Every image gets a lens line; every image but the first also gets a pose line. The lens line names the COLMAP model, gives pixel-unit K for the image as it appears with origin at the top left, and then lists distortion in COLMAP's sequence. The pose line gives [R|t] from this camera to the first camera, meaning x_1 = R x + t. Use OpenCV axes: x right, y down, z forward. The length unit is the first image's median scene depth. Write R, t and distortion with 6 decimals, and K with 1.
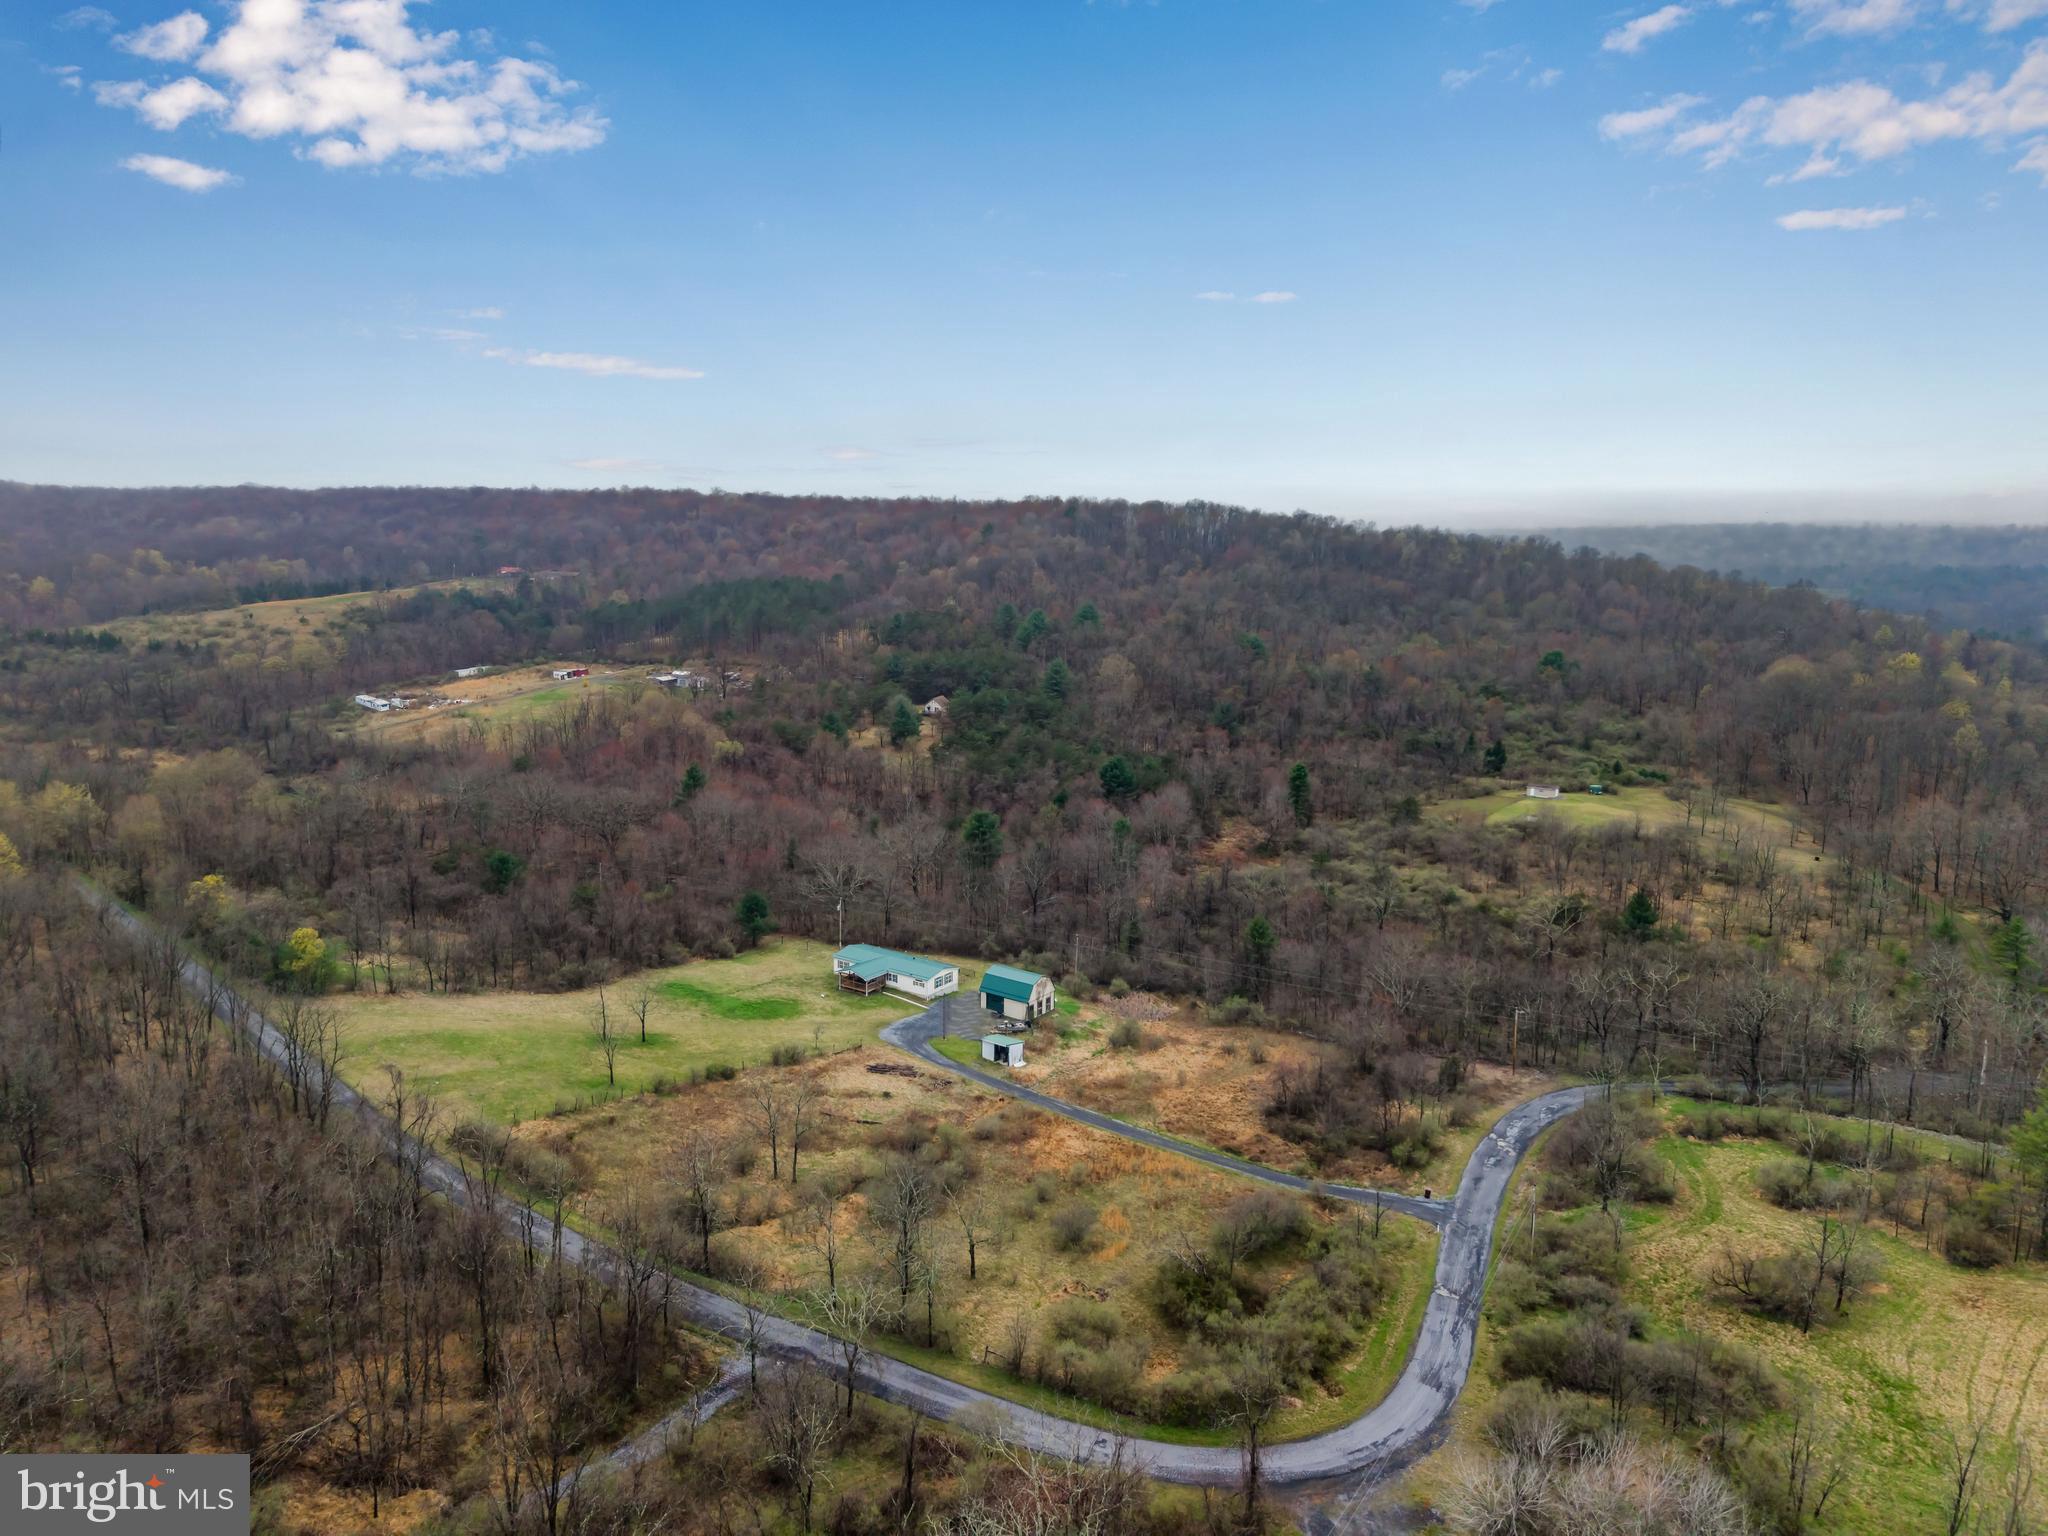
lens RADIAL K [[1381.3, 0, 1011.5], [0, 1381.3, 766.1], [0, 0, 1]] dist [0.021564, -0.024247]
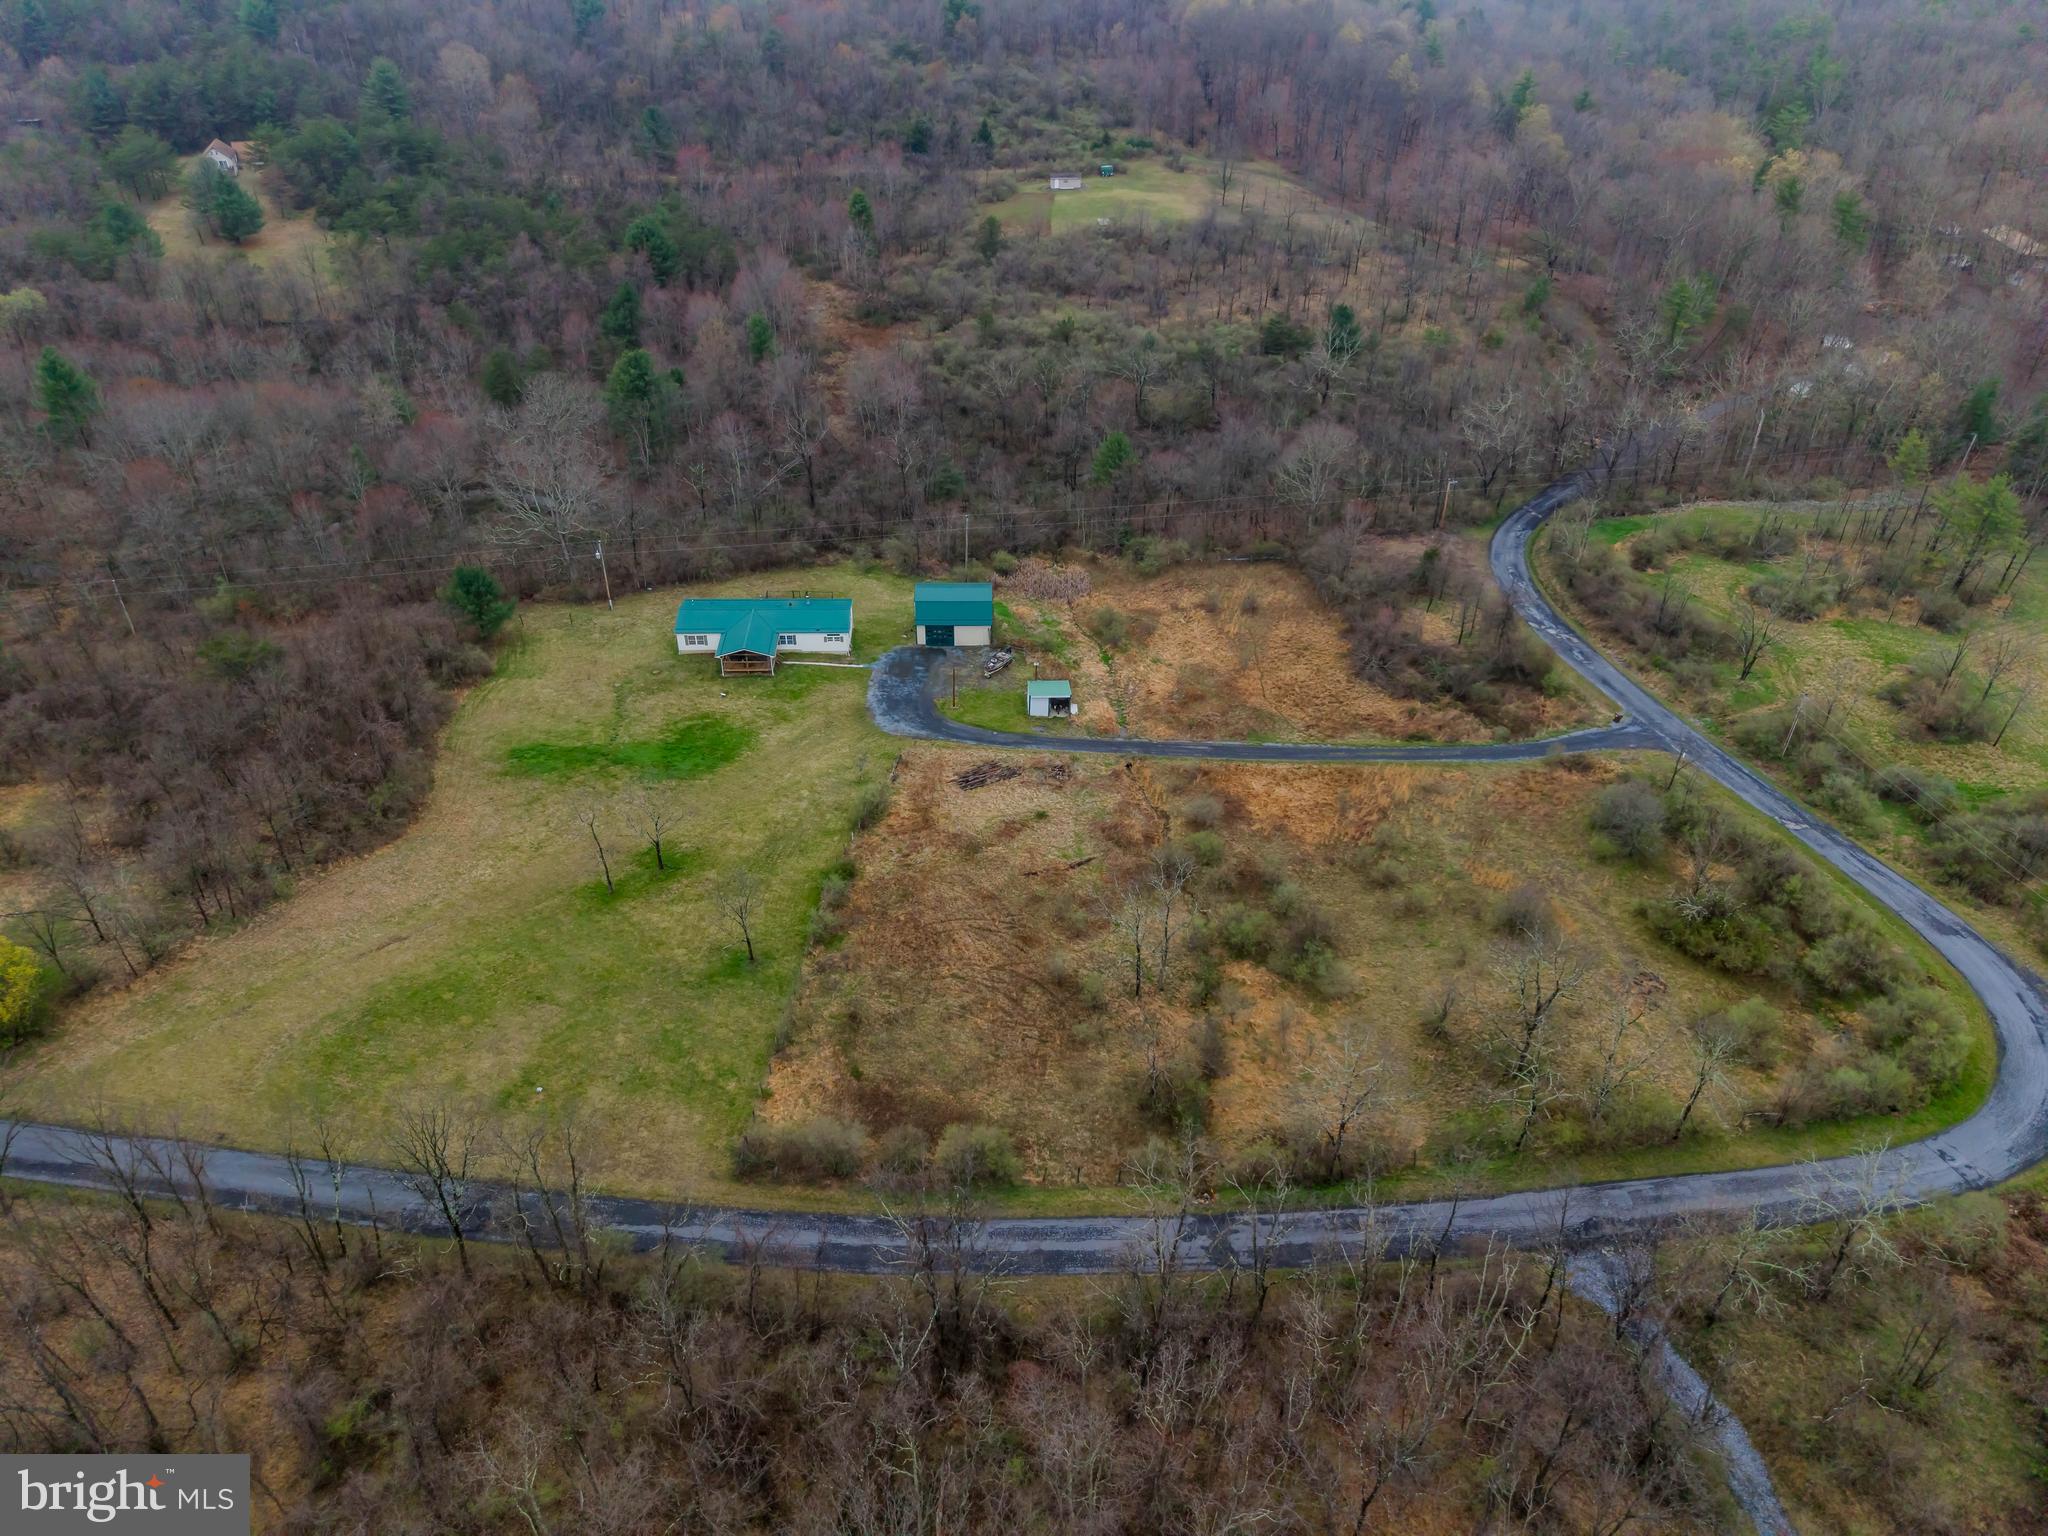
lens RADIAL K [[1381.3, 0, 1028.0], [0, 1381.3, 775.4], [0, 0, 1]] dist [0.021564, -0.024247]
pose [[0.789256, -0.359688, 0.497693, -0.365295], [0.103518, 0.876827, 0.469530, -0.111034], [-0.605275, -0.319060, 0.729275, 0.354895]]
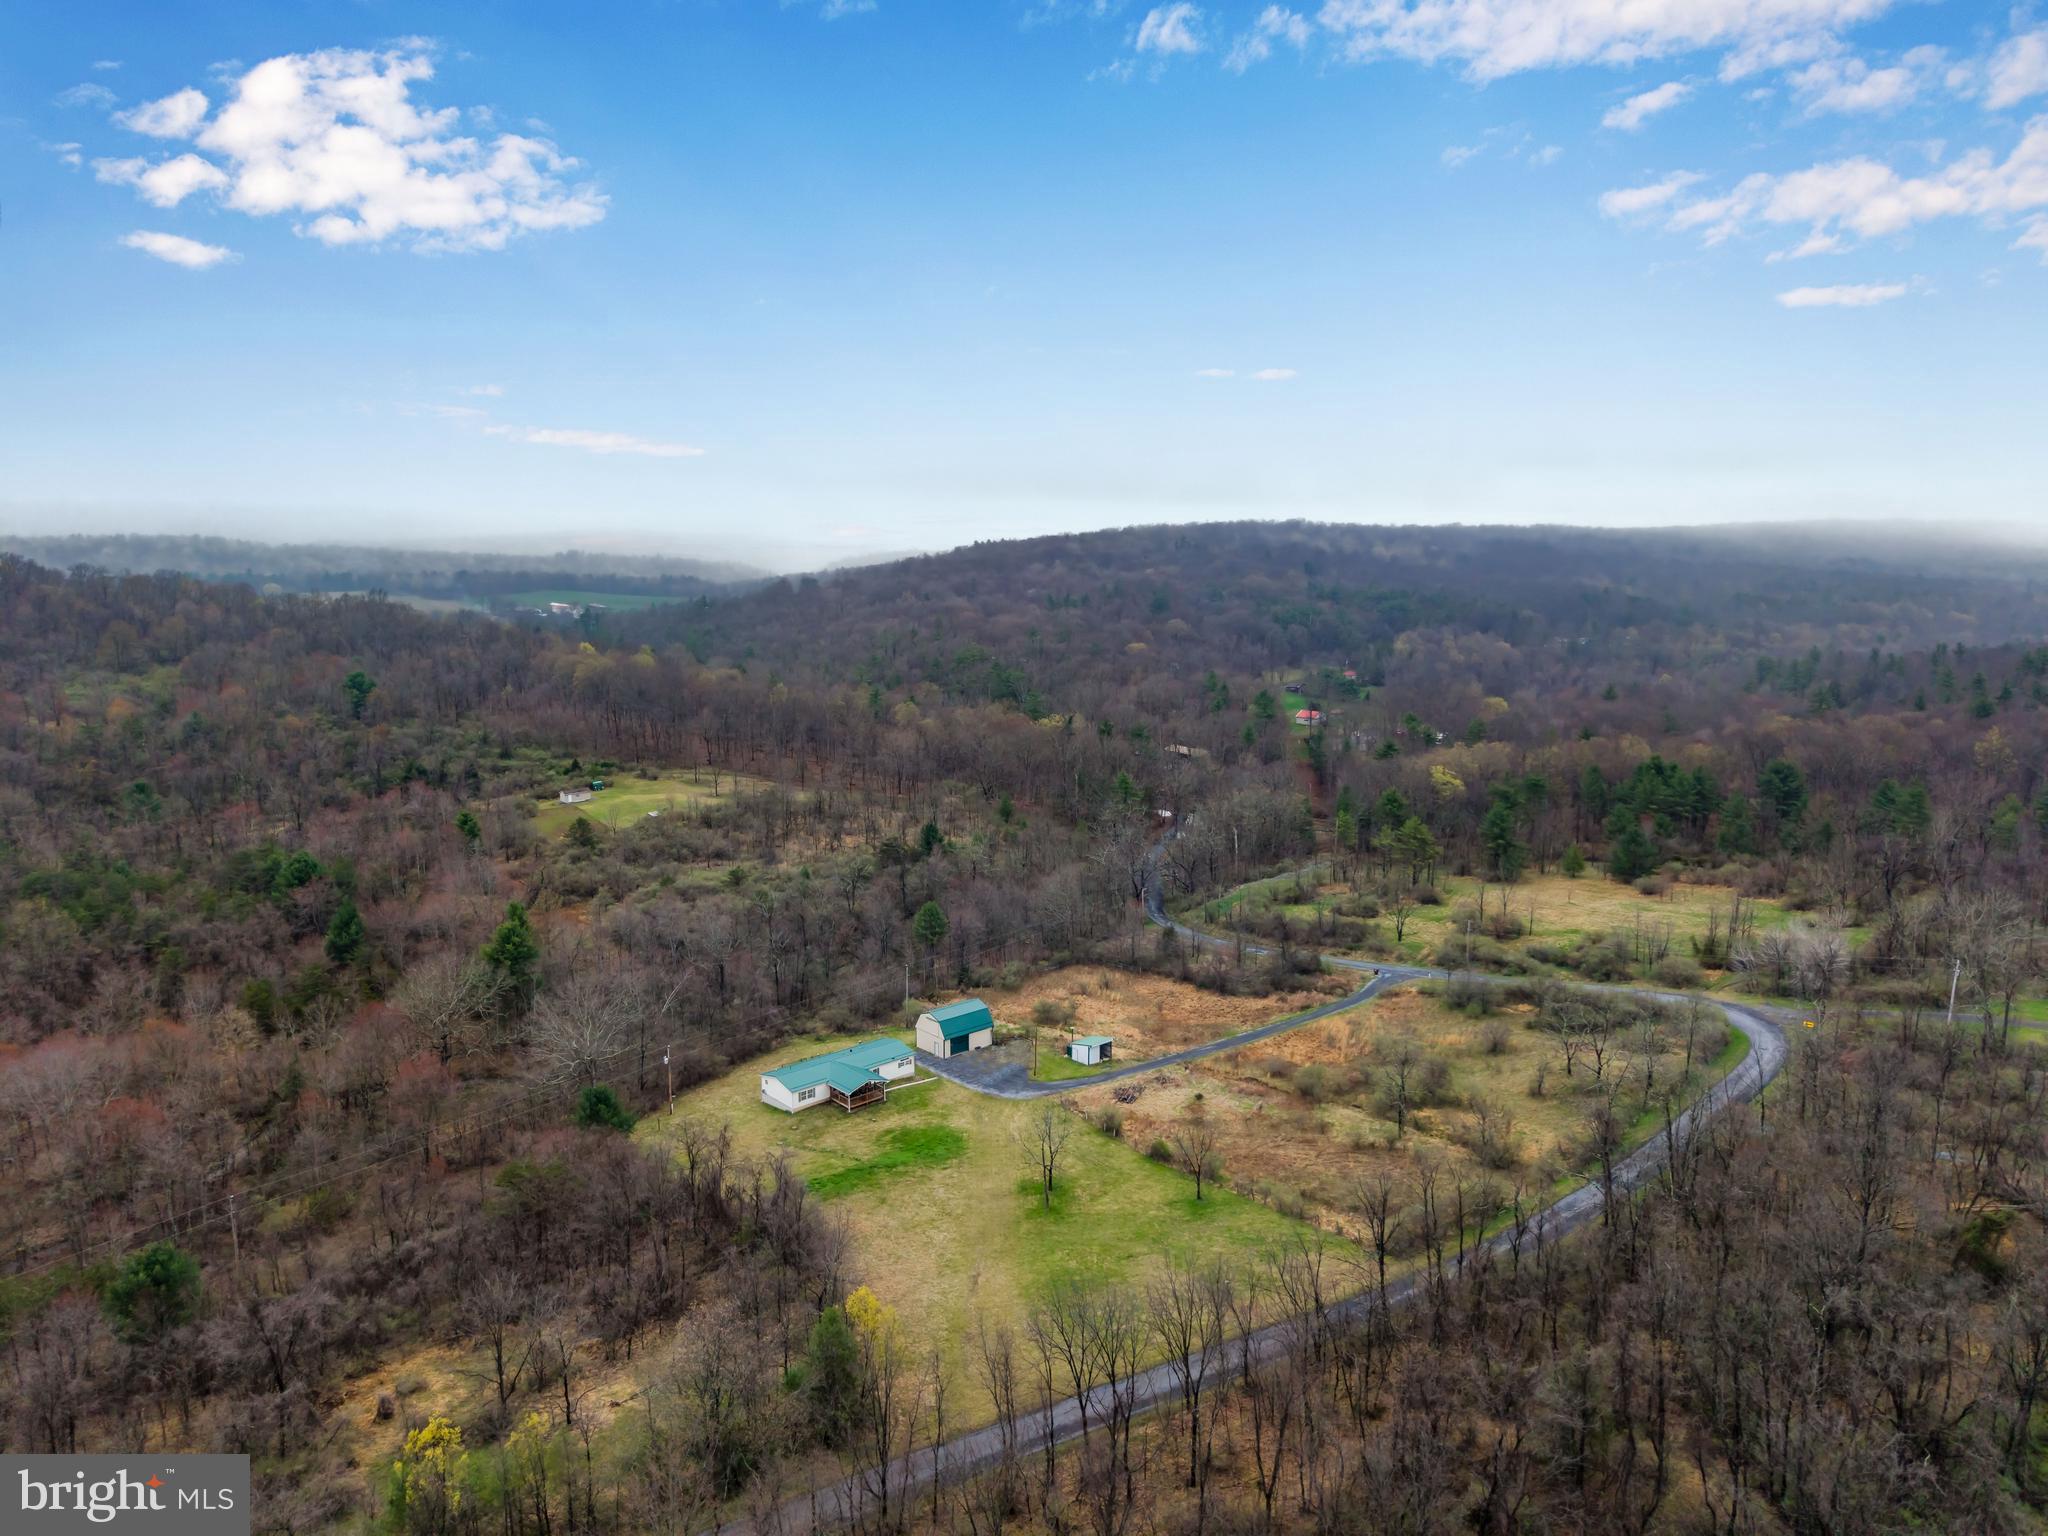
lens RADIAL K [[1381.3, 0, 1023.8], [0, 1381.3, 766.8], [0, 0, 1]] dist [0.021564, -0.024247]
pose [[0.214644, -0.165640, 0.962544, -0.833950], [0.169902, 0.976821, 0.130209, -0.123381], [-0.961801, 0.135590, 0.237812, 0.664114]]
